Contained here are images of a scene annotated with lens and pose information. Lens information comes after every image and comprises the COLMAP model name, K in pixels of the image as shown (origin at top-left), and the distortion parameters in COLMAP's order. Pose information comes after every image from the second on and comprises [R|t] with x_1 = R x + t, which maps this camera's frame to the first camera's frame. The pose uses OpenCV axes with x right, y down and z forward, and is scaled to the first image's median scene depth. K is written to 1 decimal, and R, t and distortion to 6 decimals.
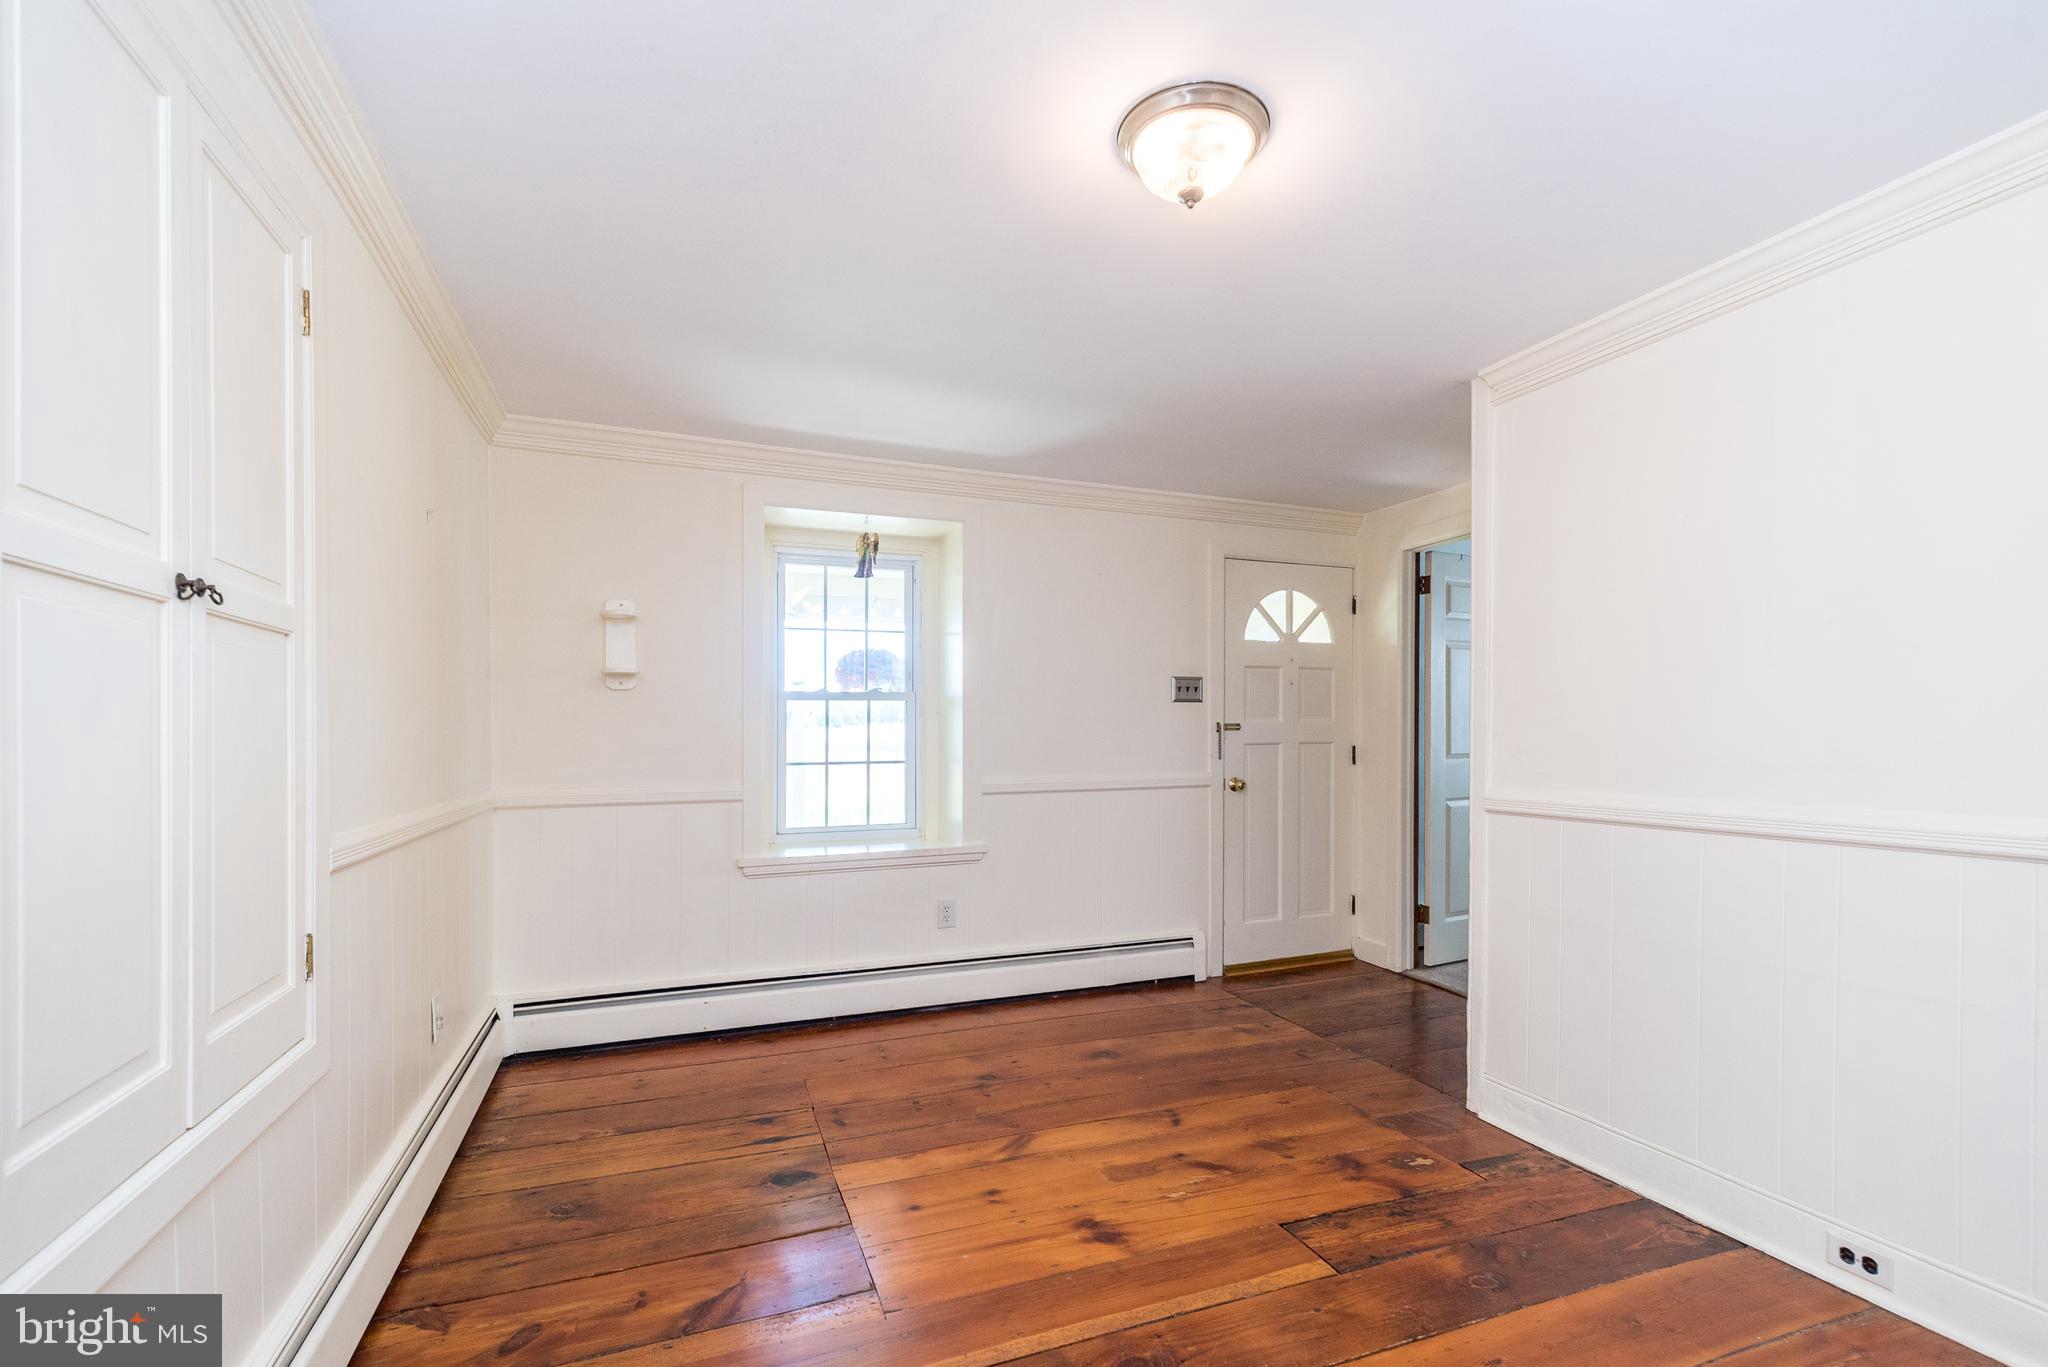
lens RADIAL K [[908.0, 0, 1026.7], [0, 908.0, 693.3], [0, 0, 1]] dist [0.013599, 0.000083]
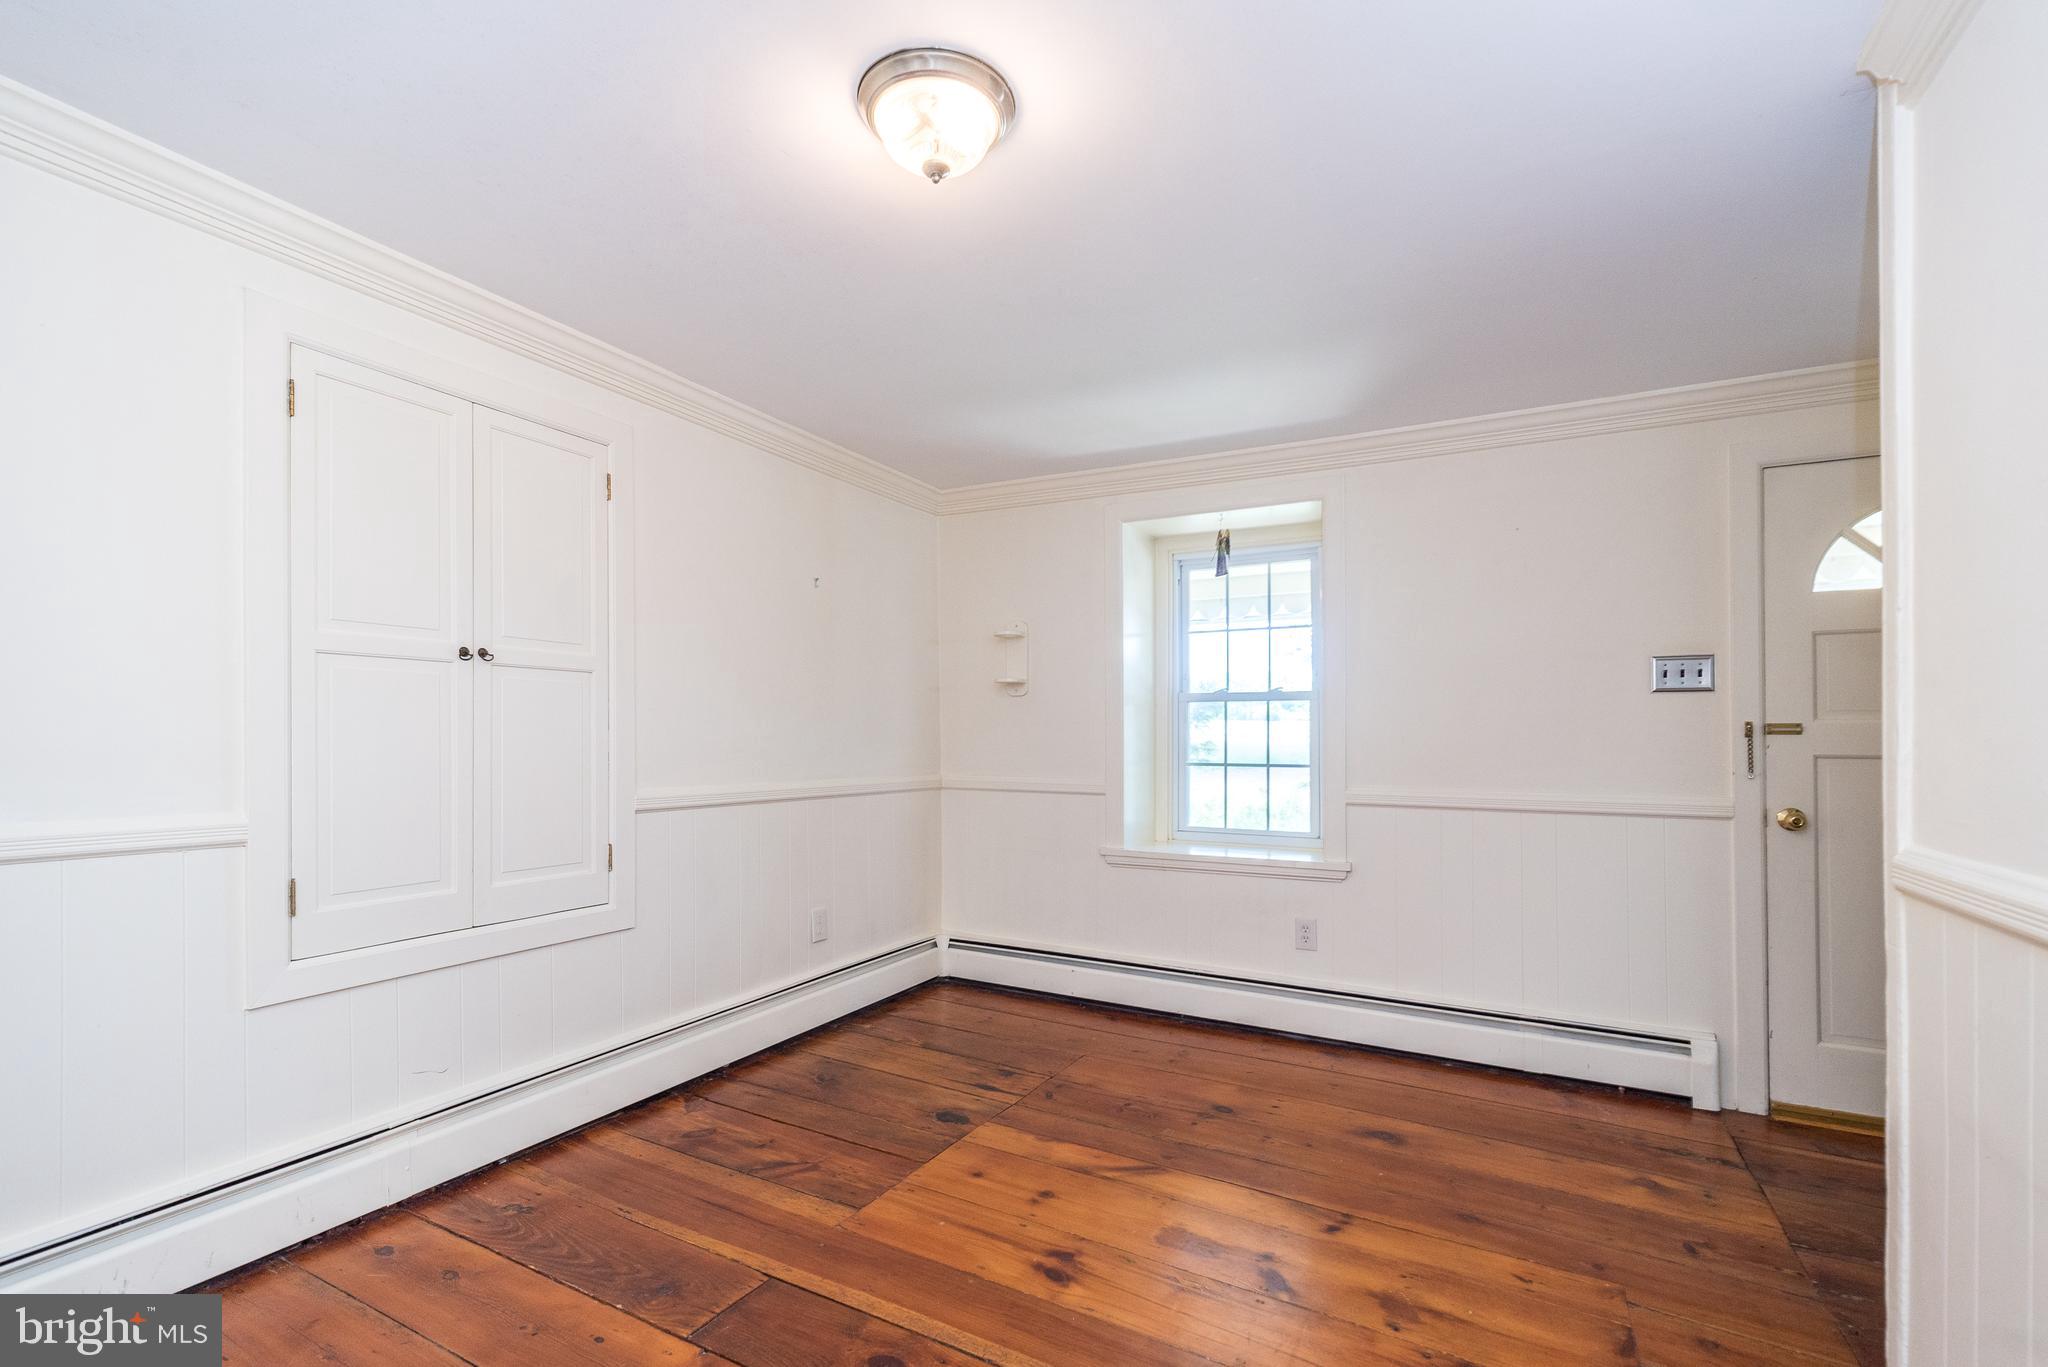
lens RADIAL K [[903.1, 0, 1024.0], [0, 903.1, 683.5], [0, 0, 1]] dist [0.011761, -0.000024]
pose [[0.642905, -0.036543, -0.765074, 0.429995], [0.024312, 0.999332, -0.027302, 0.010638], [0.765560, -0.001048, 0.643364, 0.206033]]
